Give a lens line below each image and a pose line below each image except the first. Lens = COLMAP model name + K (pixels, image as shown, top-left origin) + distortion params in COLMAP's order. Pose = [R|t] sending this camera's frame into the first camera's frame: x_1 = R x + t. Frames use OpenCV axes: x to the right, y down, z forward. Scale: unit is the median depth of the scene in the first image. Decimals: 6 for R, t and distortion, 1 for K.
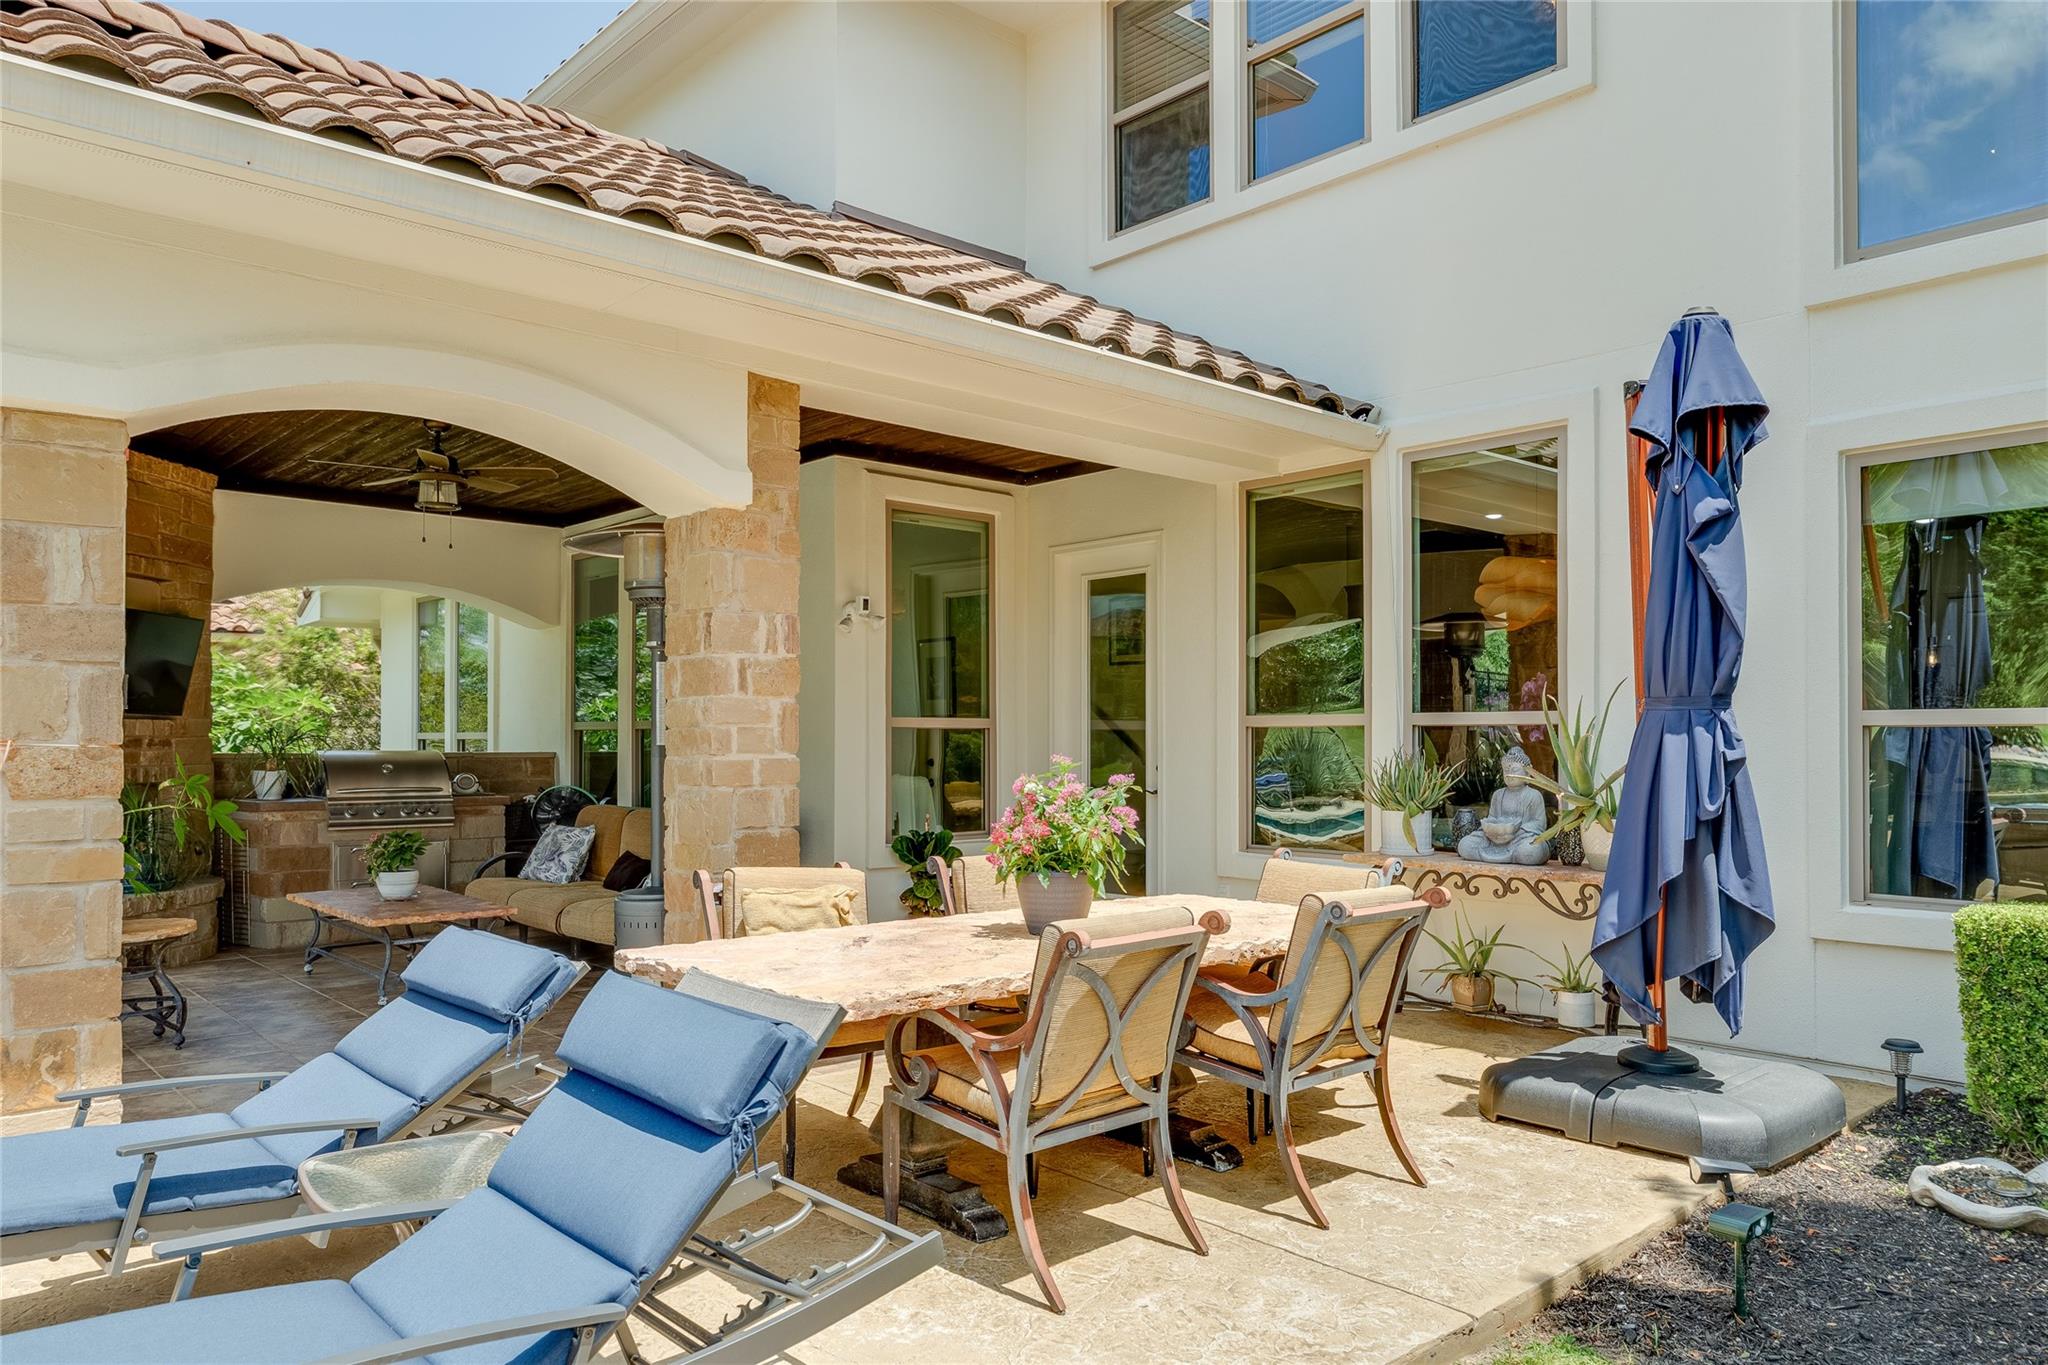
lens RADIAL K [[1375.8, 0, 1022.4], [0, 1375.8, 740.9], [0, 0, 1]] dist [-0.009691, -0.002601]
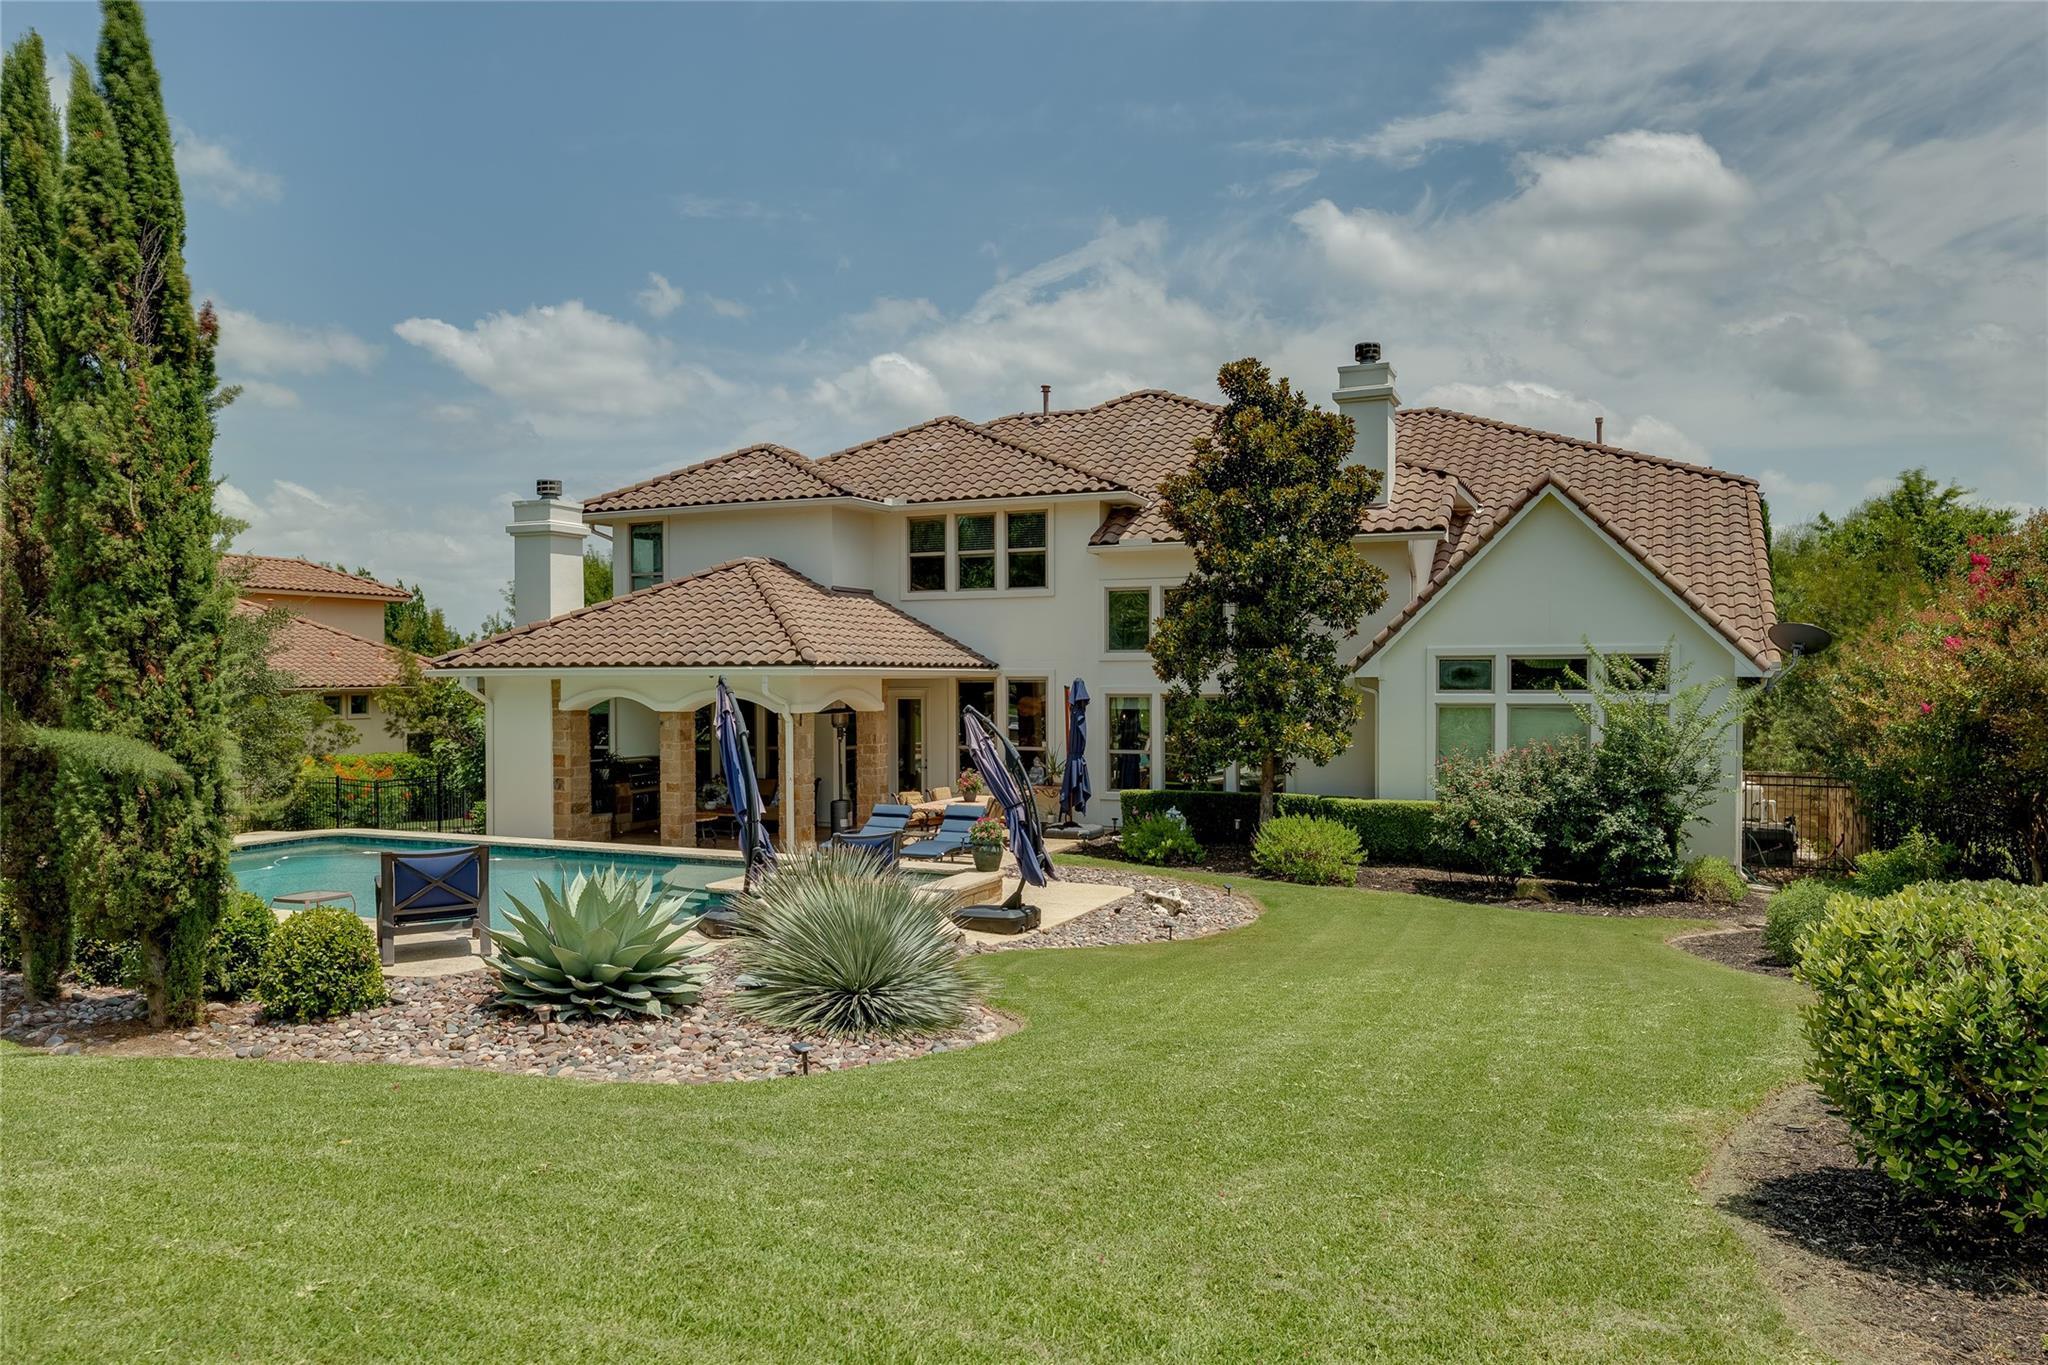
lens RADIAL K [[1375.8, 0, 1022.4], [0, 1375.8, 740.9], [0, 0, 1]] dist [-0.009691, -0.002601]
pose [[0.910706, -0.019158, 0.412610, -1.620948], [0.001299, 0.999052, 0.043521, -0.262555], [-0.413052, -0.039099, 0.909868, -3.201964]]
